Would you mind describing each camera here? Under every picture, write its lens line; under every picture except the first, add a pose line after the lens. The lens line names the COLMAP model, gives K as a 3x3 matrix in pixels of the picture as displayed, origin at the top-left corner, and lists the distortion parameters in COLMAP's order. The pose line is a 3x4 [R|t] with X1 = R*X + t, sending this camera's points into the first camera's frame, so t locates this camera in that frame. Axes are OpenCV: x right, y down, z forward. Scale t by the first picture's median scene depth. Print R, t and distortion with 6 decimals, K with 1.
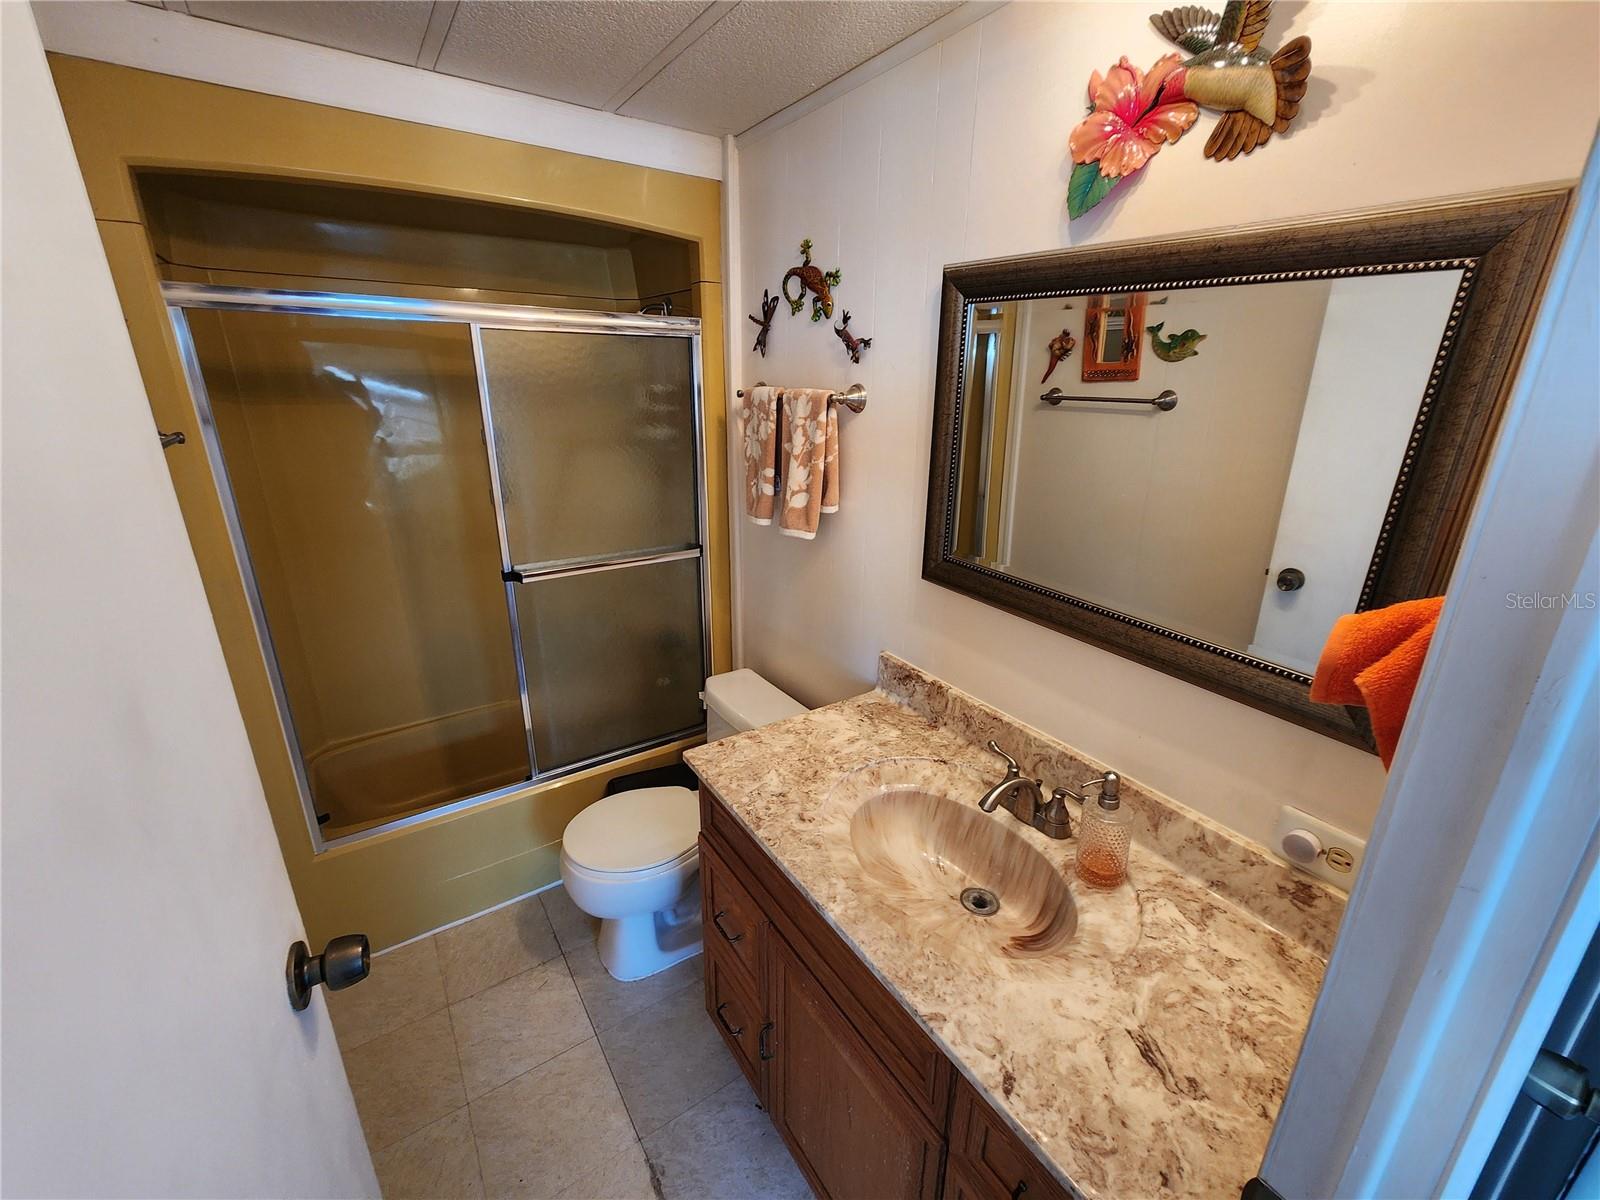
lens RADIAL K [[661.1, 0, 811.7], [0, 661.1, 598.5], [0, 0, 1]] dist [-0.000717, 0.001443]
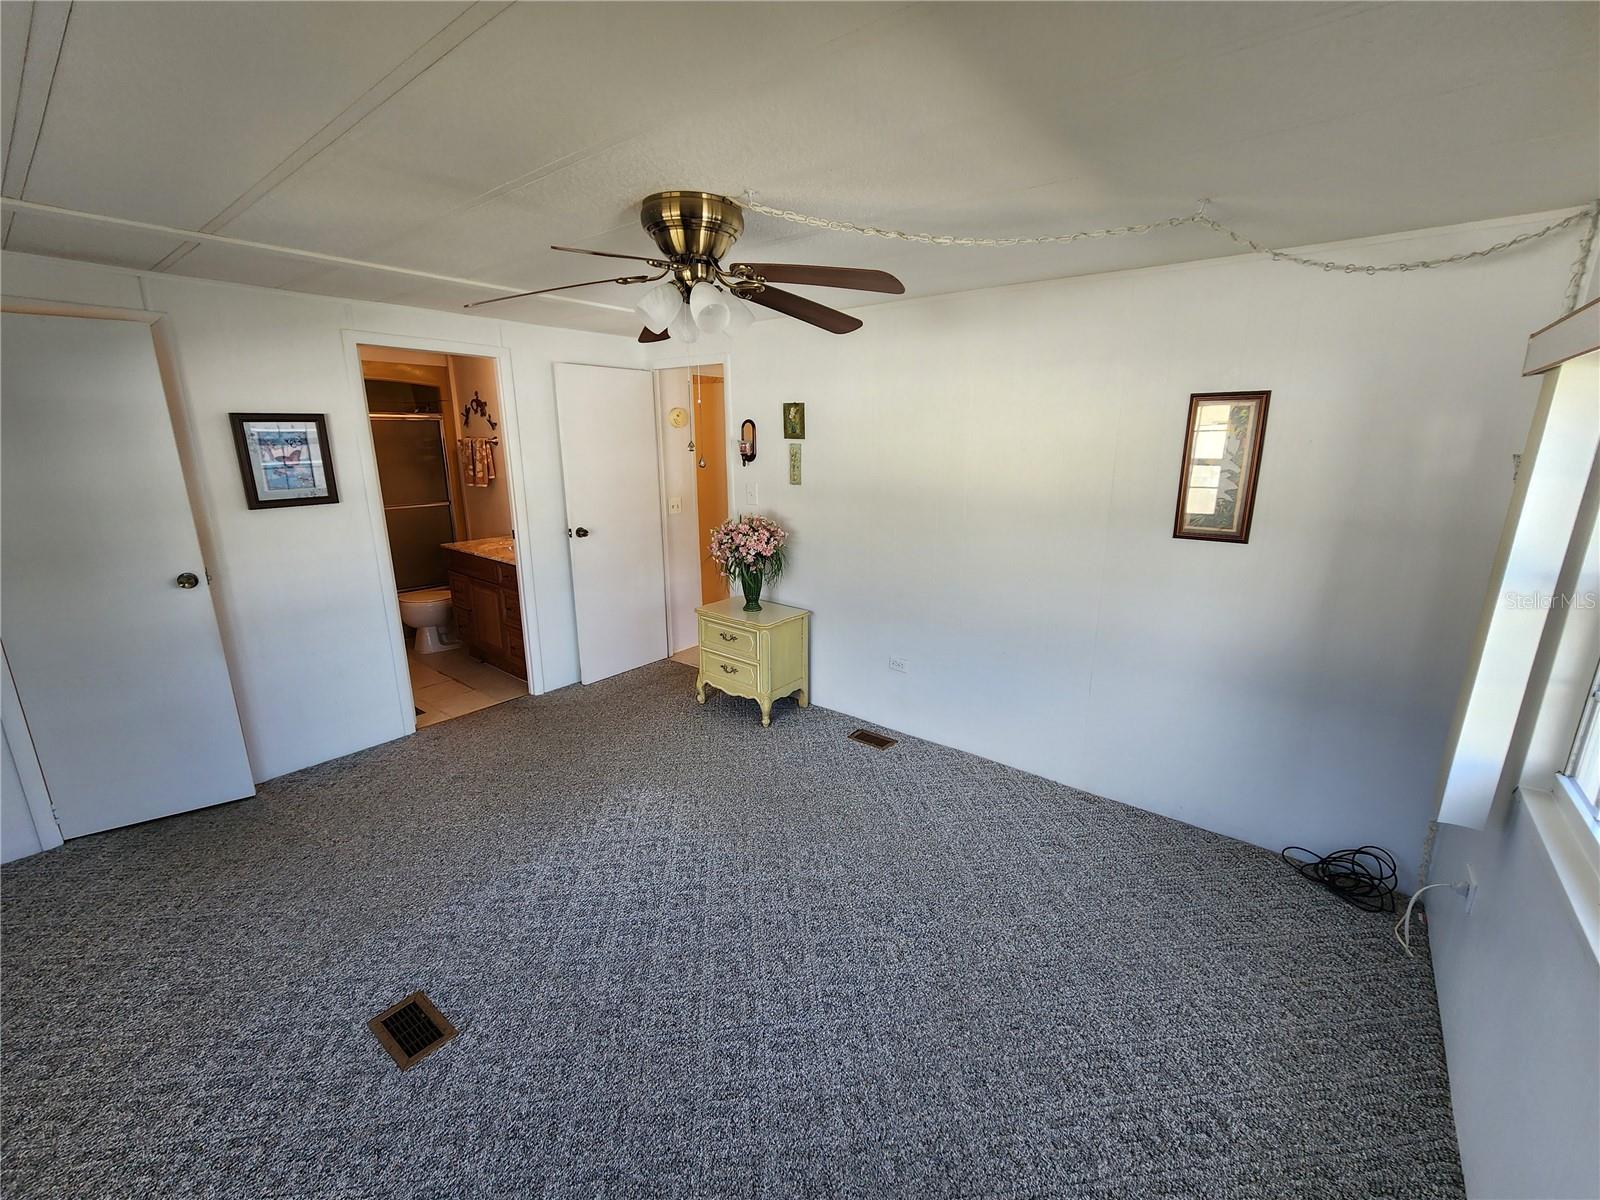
lens RADIAL K [[661.1, 0, 805.7], [0, 661.1, 595.8], [0, 0, 1]] dist [-0.000717, 0.001443]
pose [[0.960319, -0.078328, 0.267680, 0.573615], [0.099094, 0.992956, -0.064951, 0.767720], [-0.260707, 0.088900, 0.961316, -2.308618]]
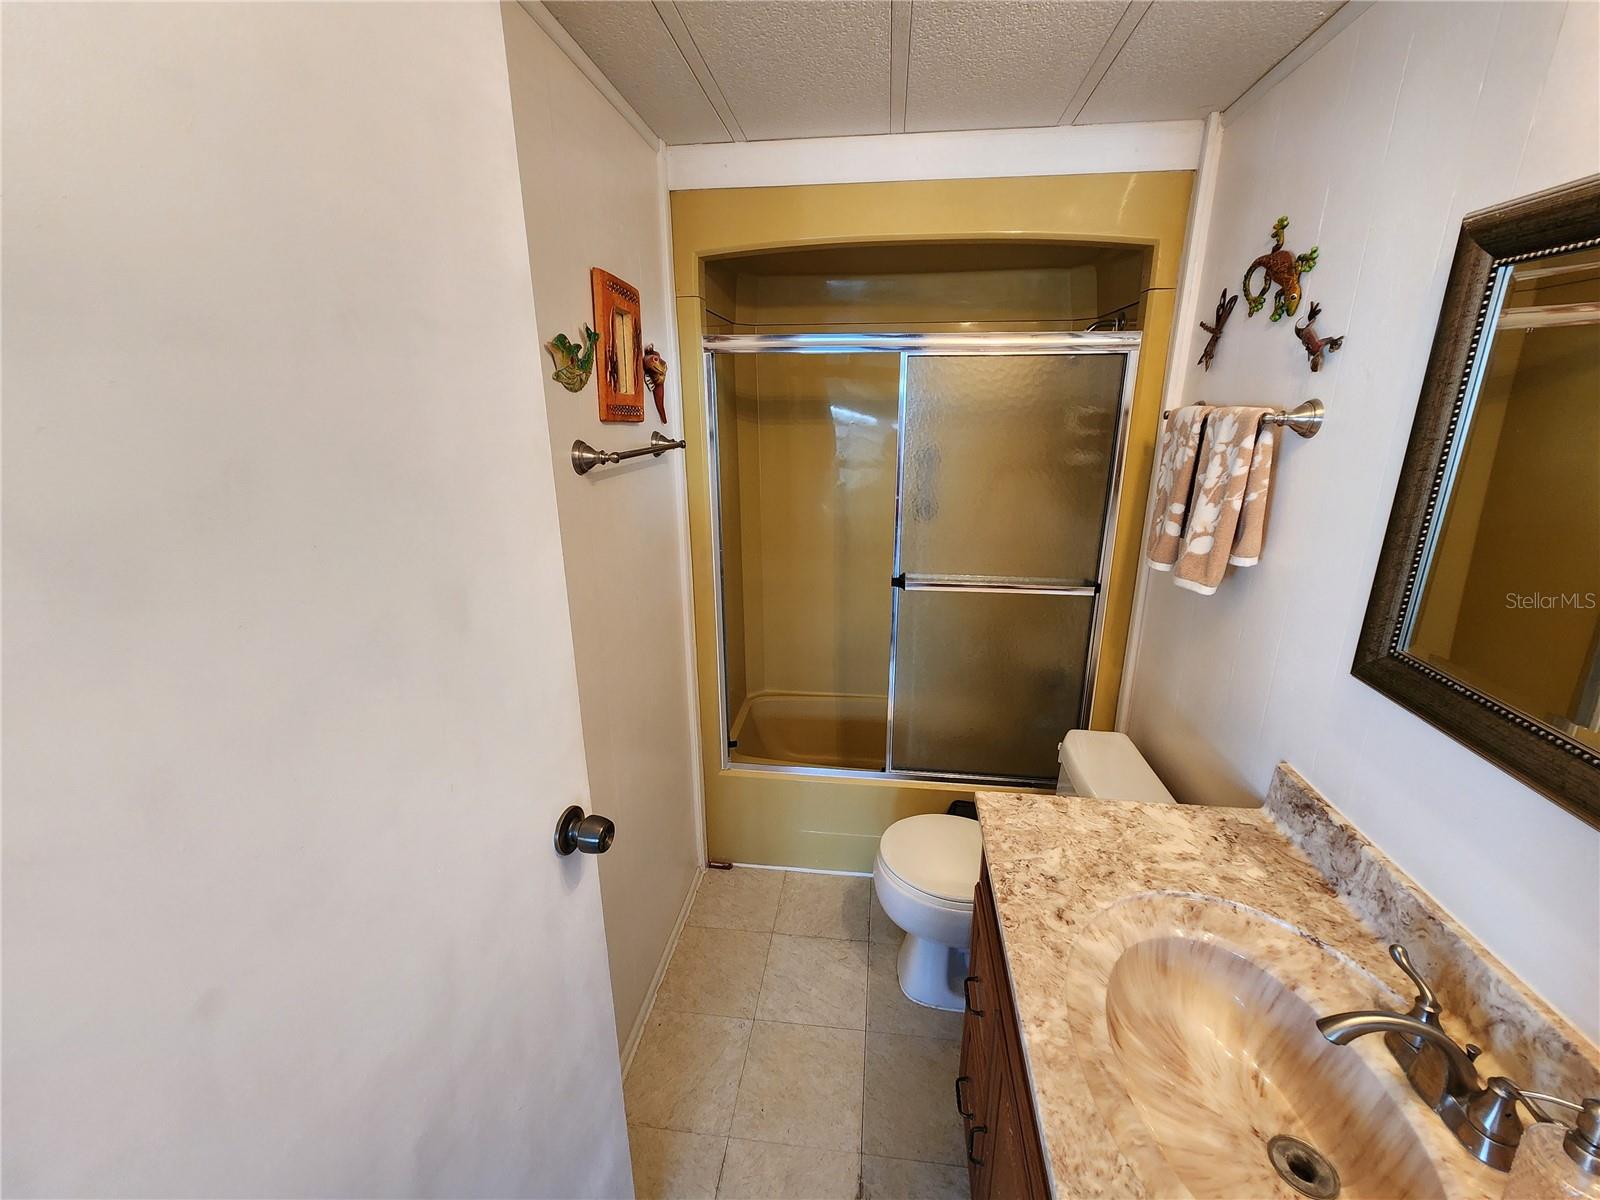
lens RADIAL K [[661.1, 0, 812.0], [0, 661.1, 602.9], [0, 0, 1]] dist [-0.000717, 0.001443]
pose [[0.747189, 0.178785, -0.640112, 0.158955], [-0.201956, 0.978672, 0.037607, -0.014631], [0.633184, 0.101175, 0.767360, 0.093914]]
